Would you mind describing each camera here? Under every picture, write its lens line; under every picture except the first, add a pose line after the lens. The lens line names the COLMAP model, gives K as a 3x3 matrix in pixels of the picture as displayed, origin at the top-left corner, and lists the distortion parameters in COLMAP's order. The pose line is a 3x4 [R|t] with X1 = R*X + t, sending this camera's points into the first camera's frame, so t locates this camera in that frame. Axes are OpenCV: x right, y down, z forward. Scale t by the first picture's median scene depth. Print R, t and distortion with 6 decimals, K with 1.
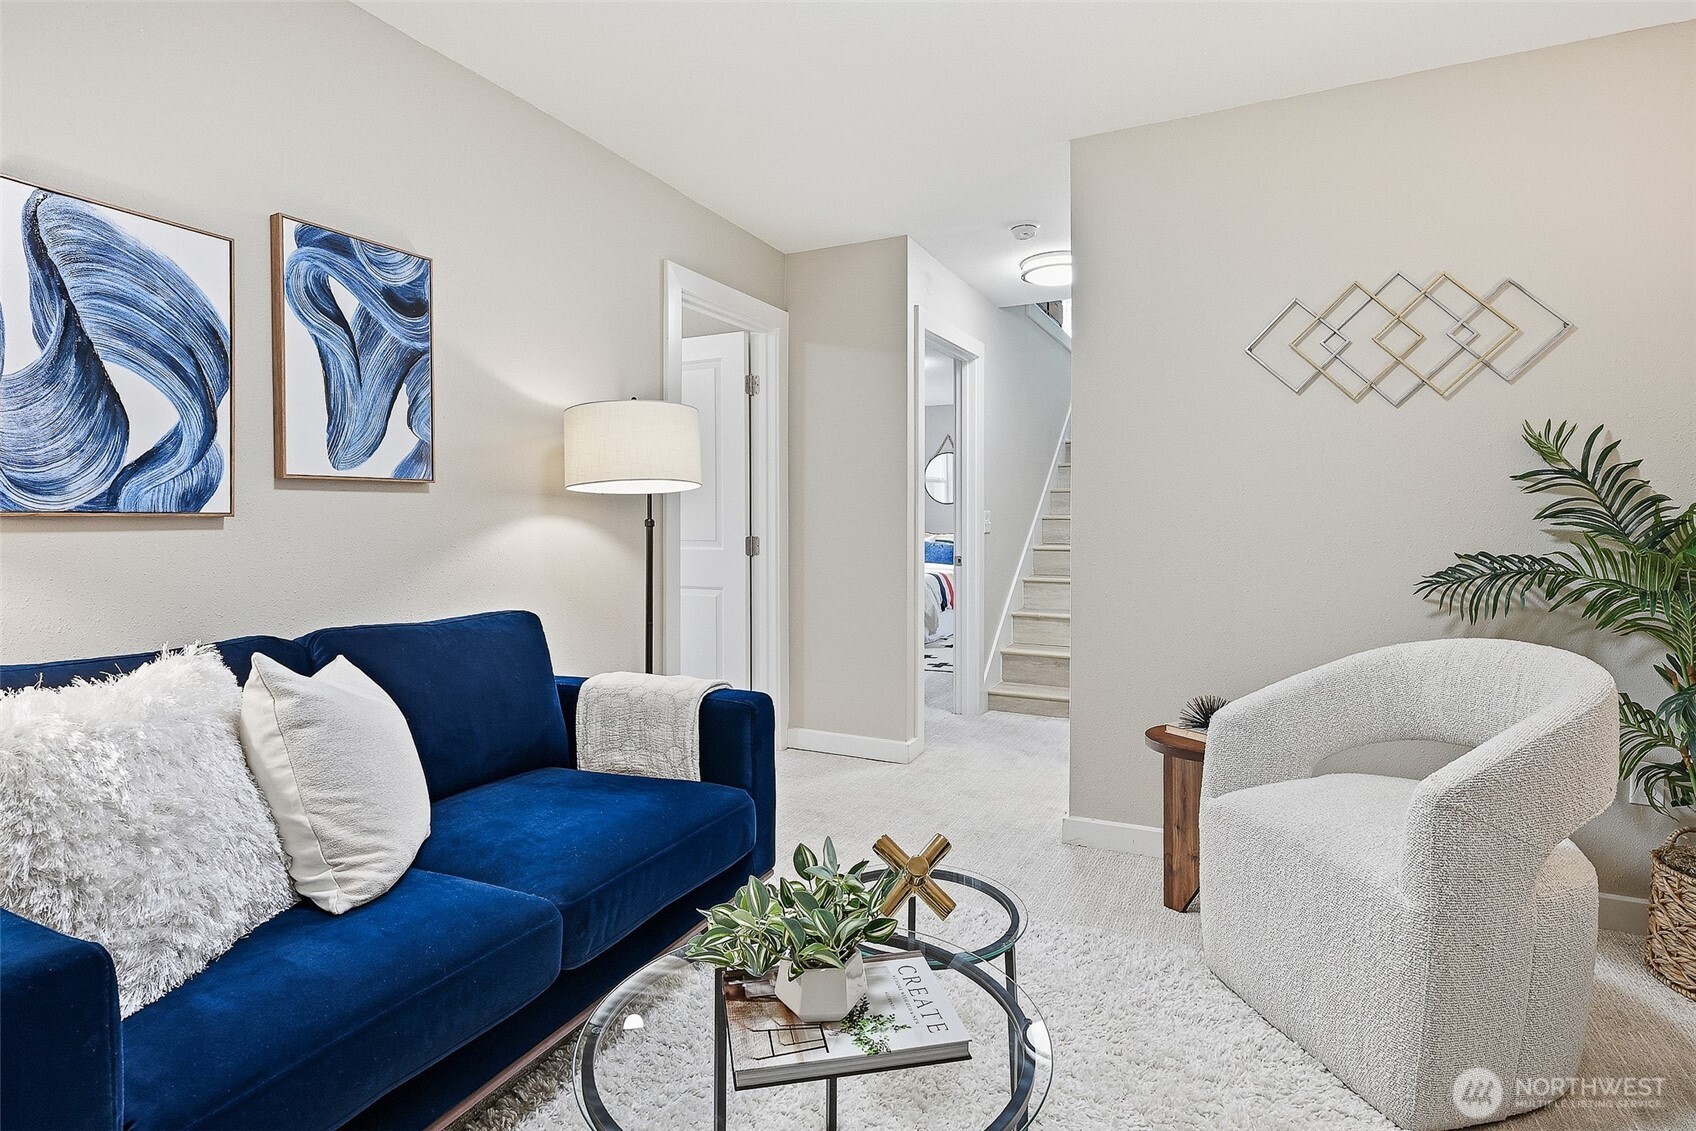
lens RADIAL K [[861.4, 0, 839.3], [0, 861.4, 544.2], [0, 0, 1]] dist [0.001465, 0.000545]
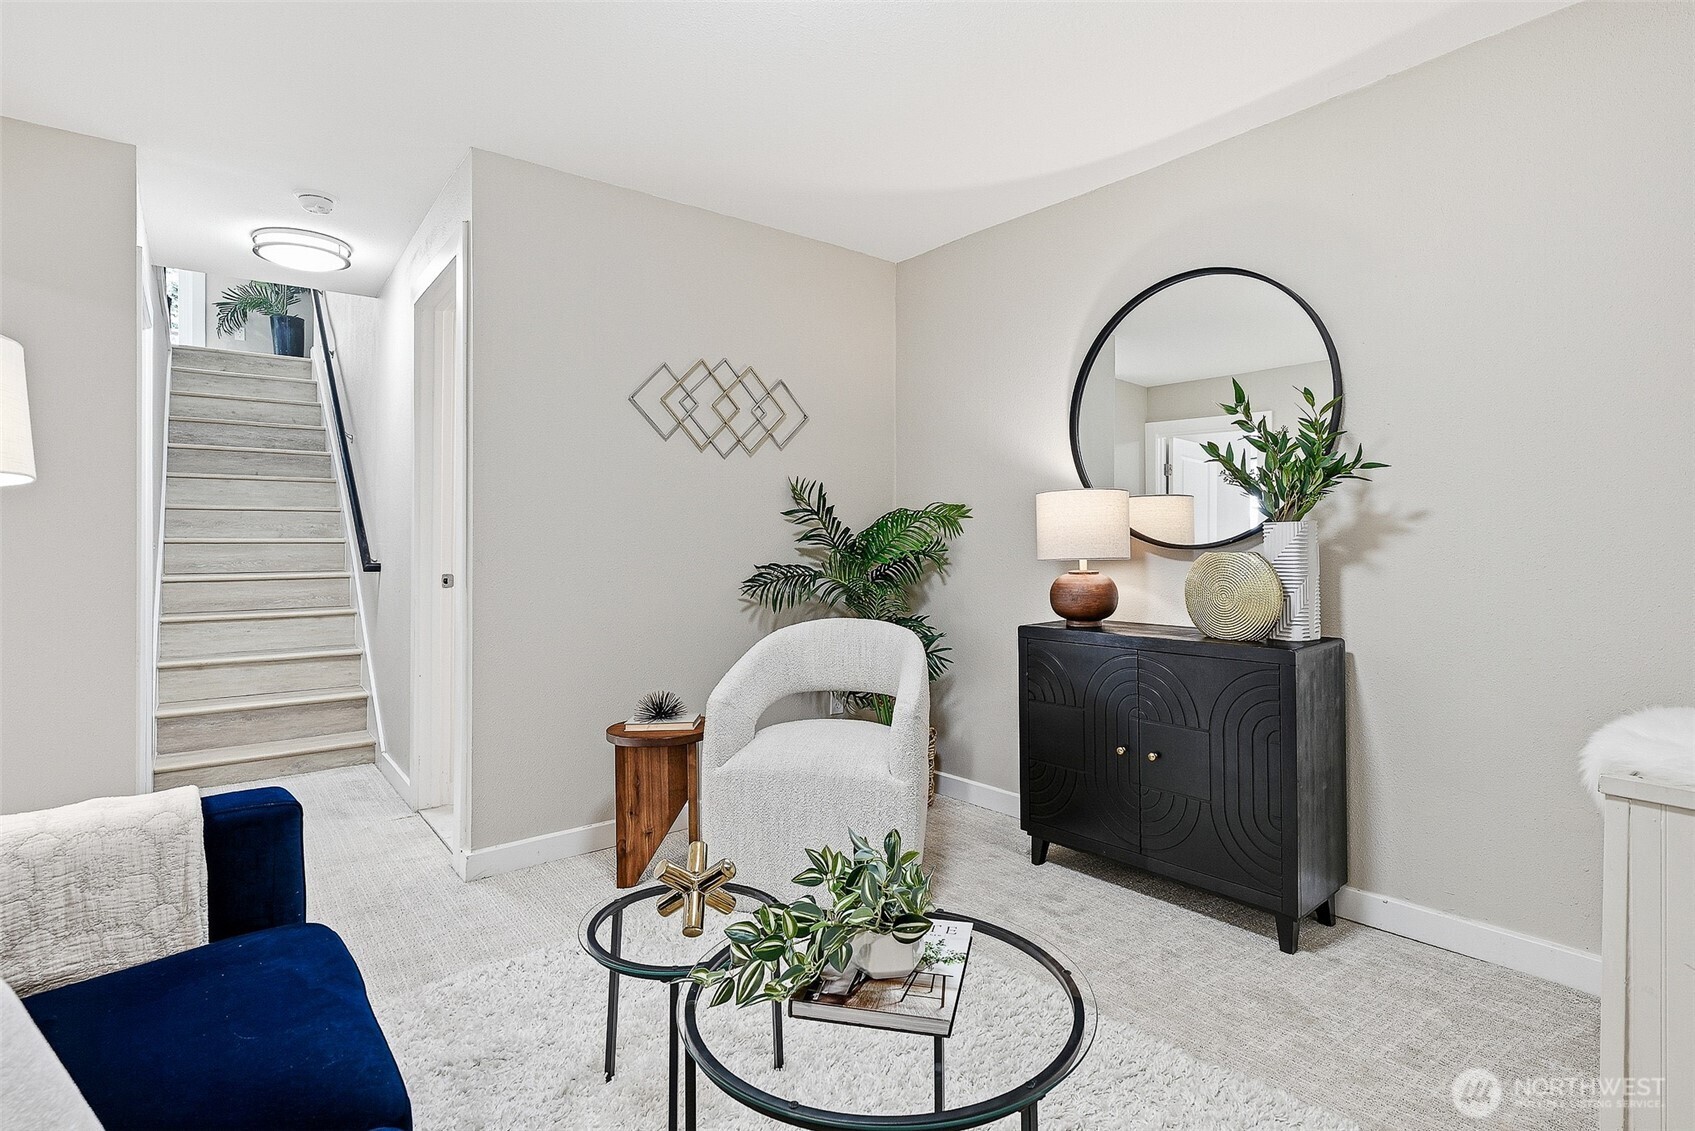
lens RADIAL K [[852.7, 0, 847.5], [0, 852.7, 565.5], [0, 0, 1]] dist [0.000696, 0.000474]
pose [[0.426275, -0.026035, 0.904219, -0.493097], [0.028778, 0.999470, 0.015211, -0.005115], [-0.904136, 0.019537, 0.426798, 0.262096]]
